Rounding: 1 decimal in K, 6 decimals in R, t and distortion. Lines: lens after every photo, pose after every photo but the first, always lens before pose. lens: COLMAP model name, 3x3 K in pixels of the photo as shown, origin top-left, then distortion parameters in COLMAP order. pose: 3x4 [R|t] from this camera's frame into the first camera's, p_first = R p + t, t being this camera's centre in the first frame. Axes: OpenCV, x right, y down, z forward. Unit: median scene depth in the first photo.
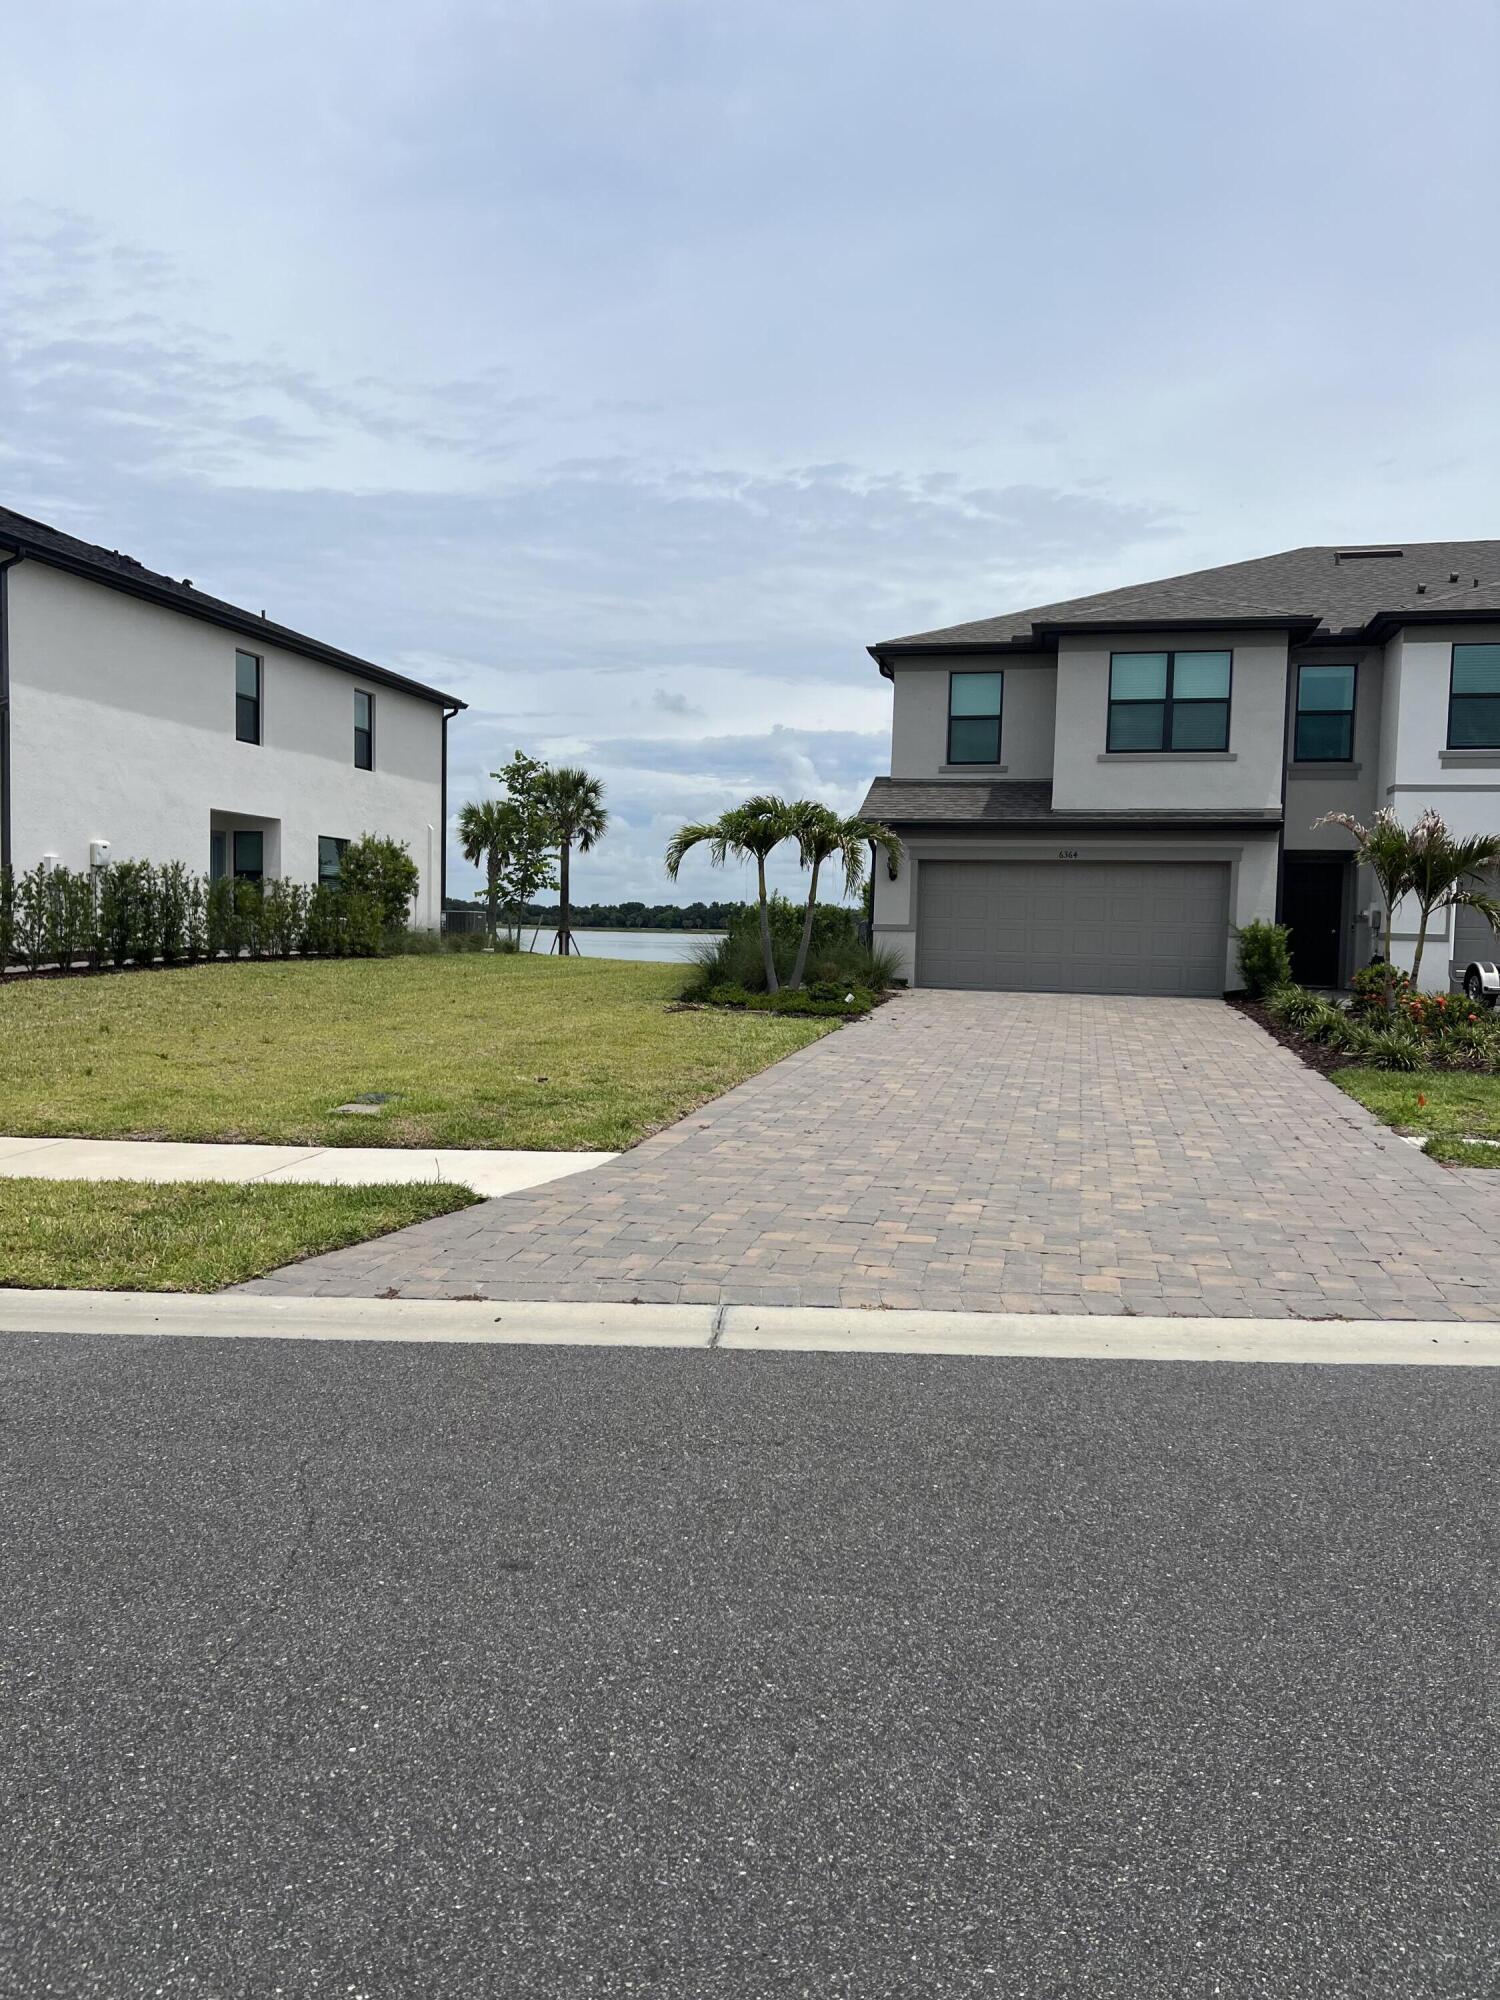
lens RADIAL K [[1509.9, 0, 750.0], [0, 1509.9, 1000.0], [0, 0, 1]] dist [0.079566, -0.079099]
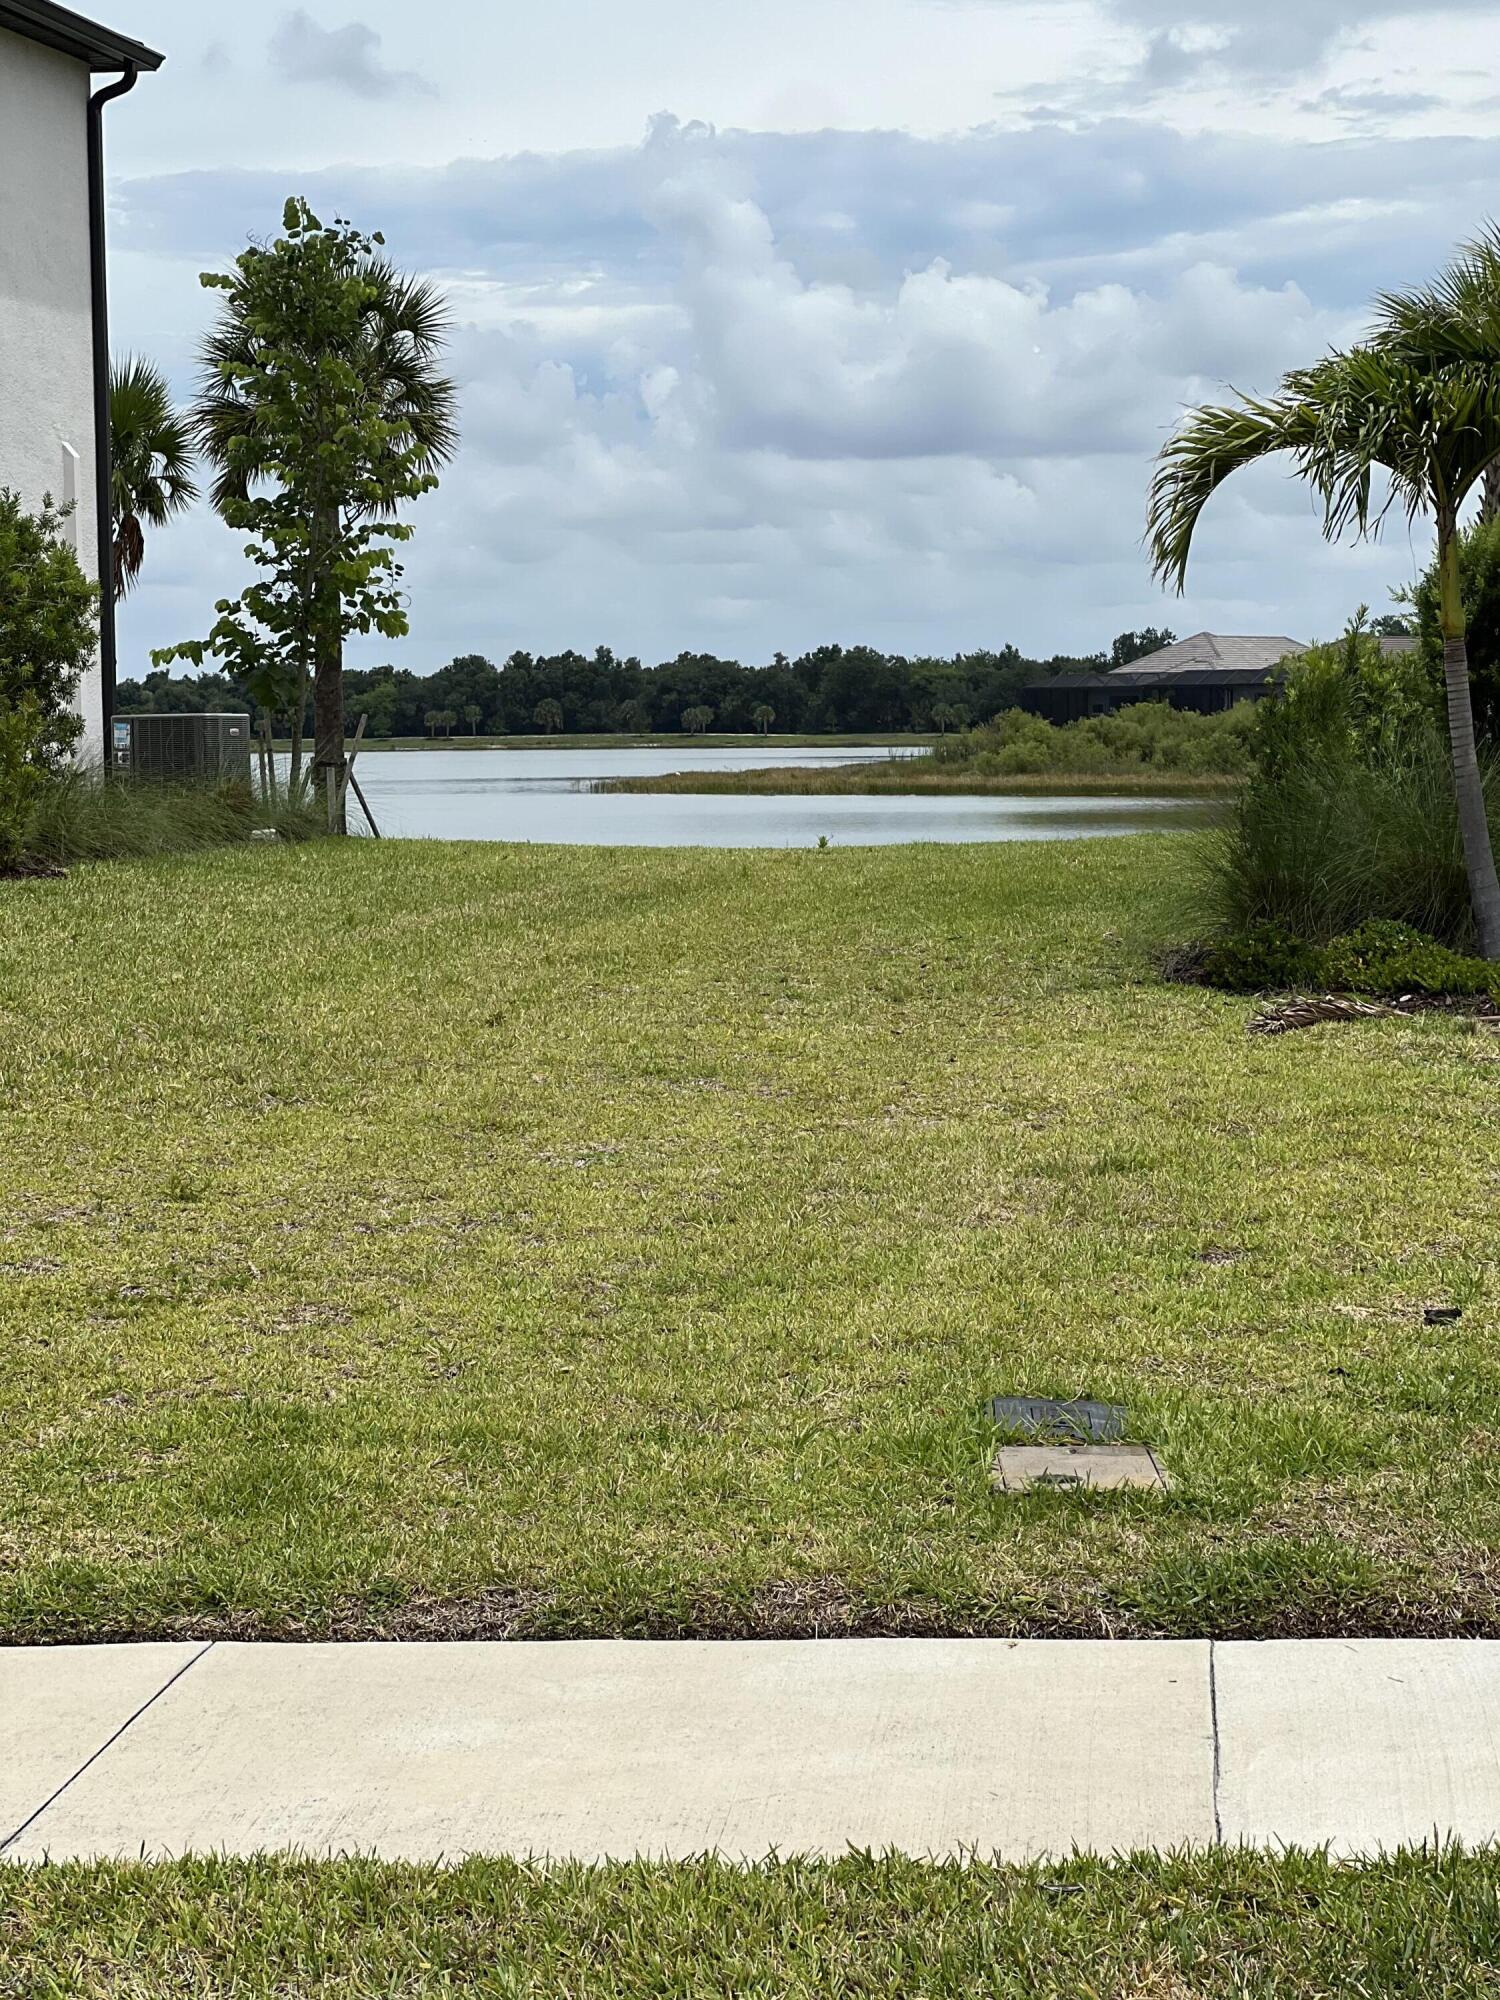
lens RADIAL K [[4476.9, 0, 750.0], [0, 4476.9, 1000.0], [0, 0, 1]] dist [0.113586, 0.341407]
pose [[0.998730, -0.039524, 0.031249, -0.161979], [0.039080, 0.999128, 0.014720, -0.012789], [-0.031804, -0.013480, 0.999403, 0.093201]]
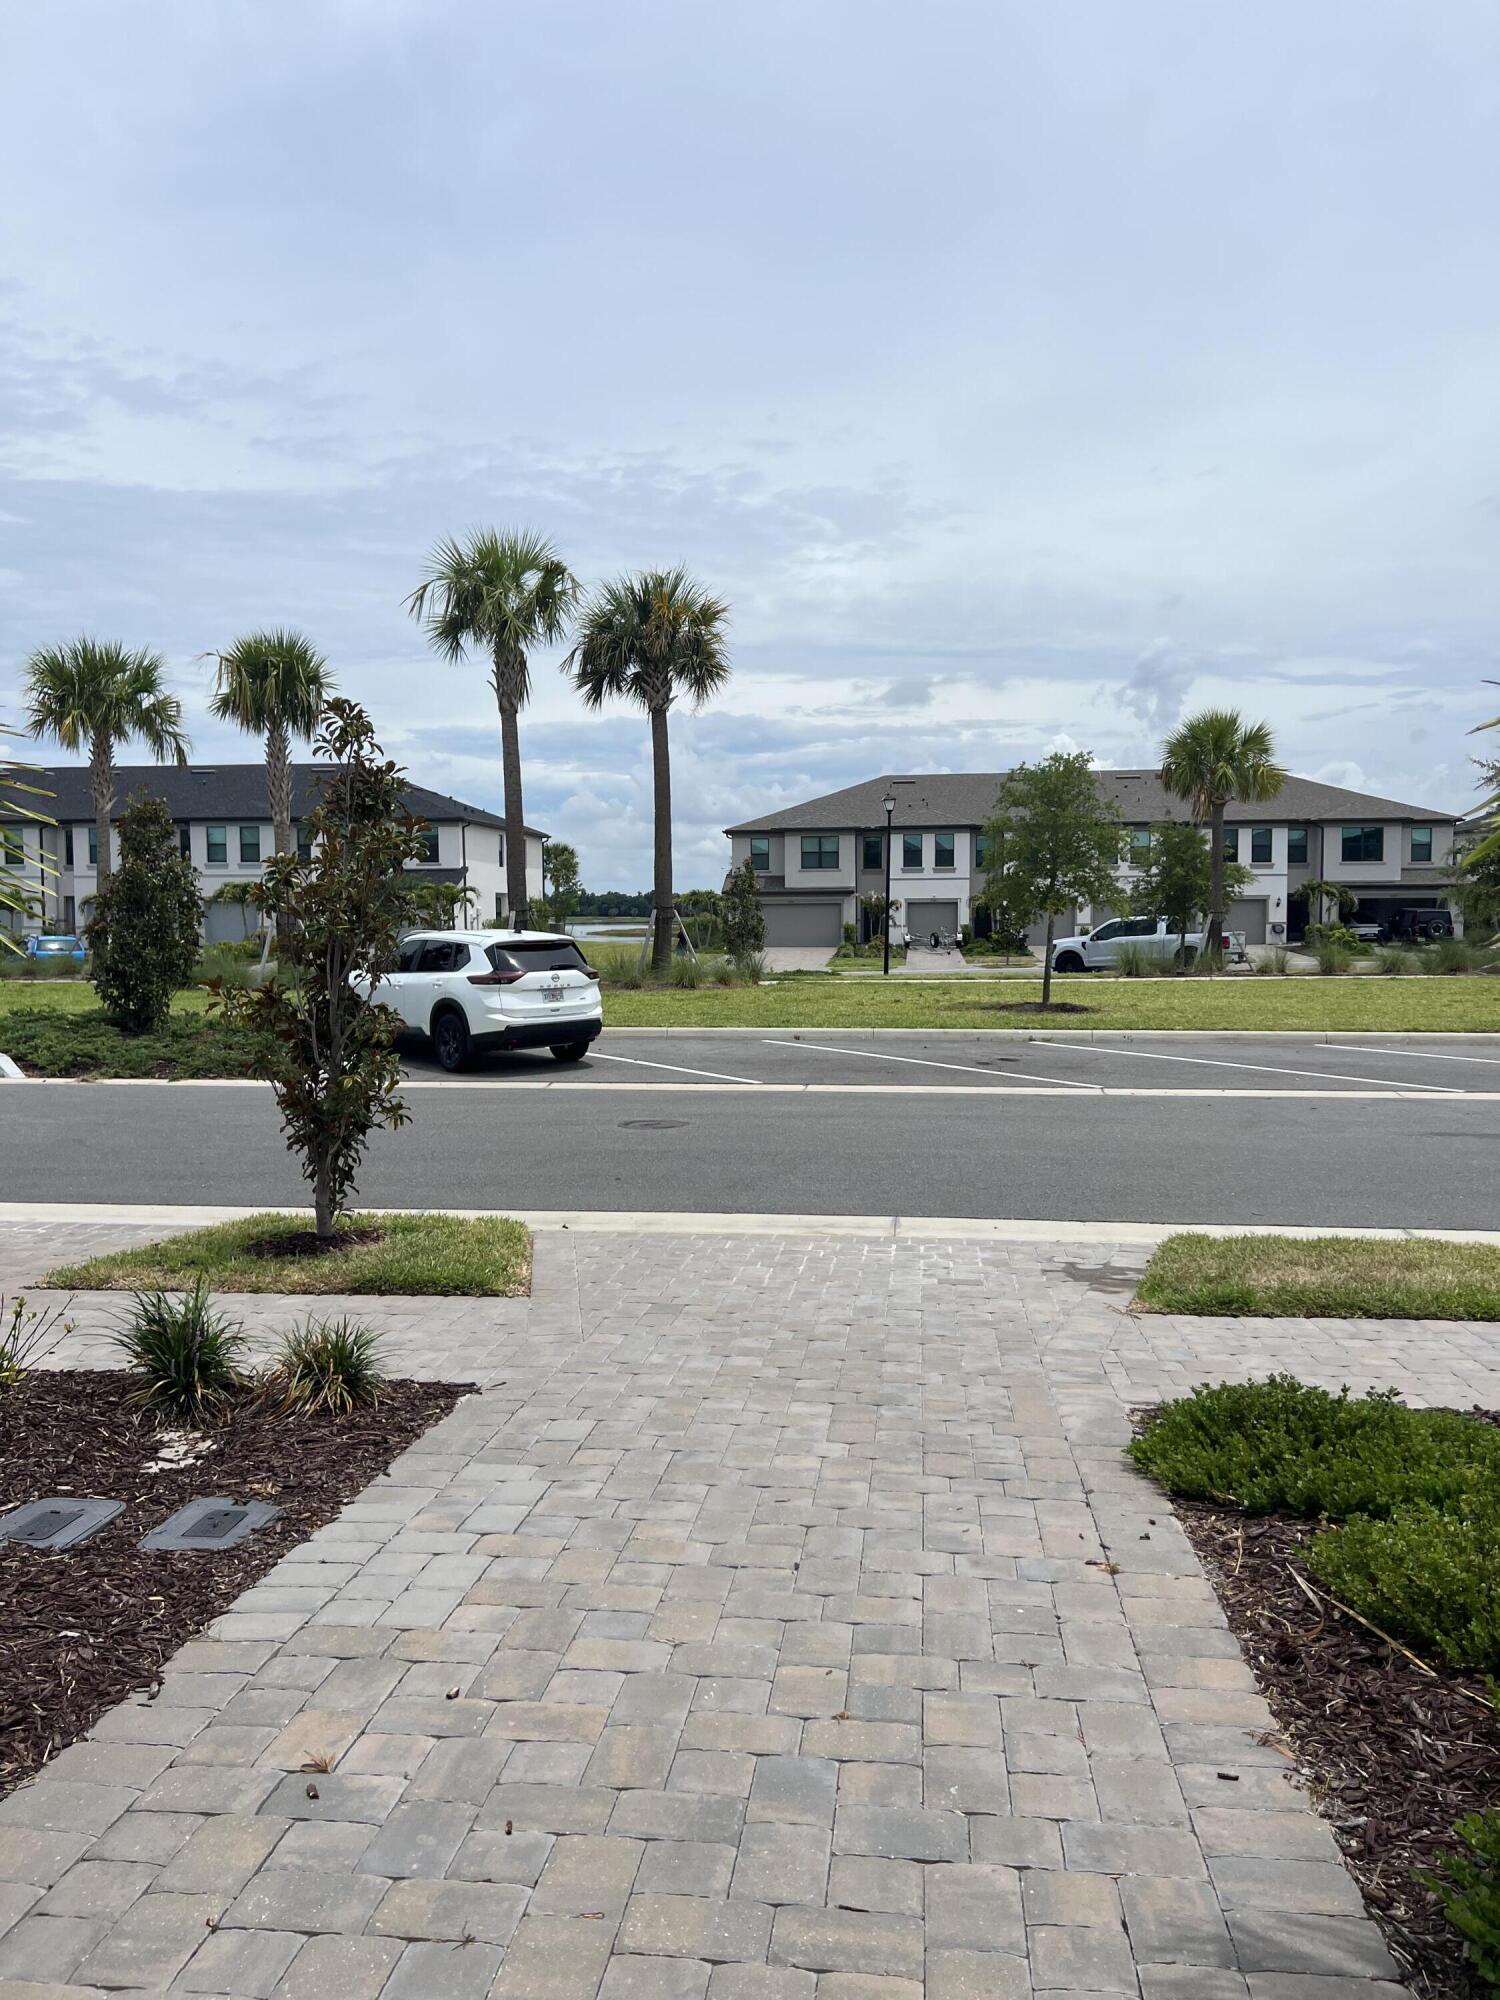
lens RADIAL K [[1509.9, 0, 750.0], [0, 1509.9, 1000.0], [0, 0, 1]] dist [0.079566, -0.079099]
pose [[0.993178, -0.030093, 0.112662, -0.218124], [0.028853, 0.999504, 0.012620, 0.060929], [-0.112986, -0.009283, 0.993553, -1.997461]]
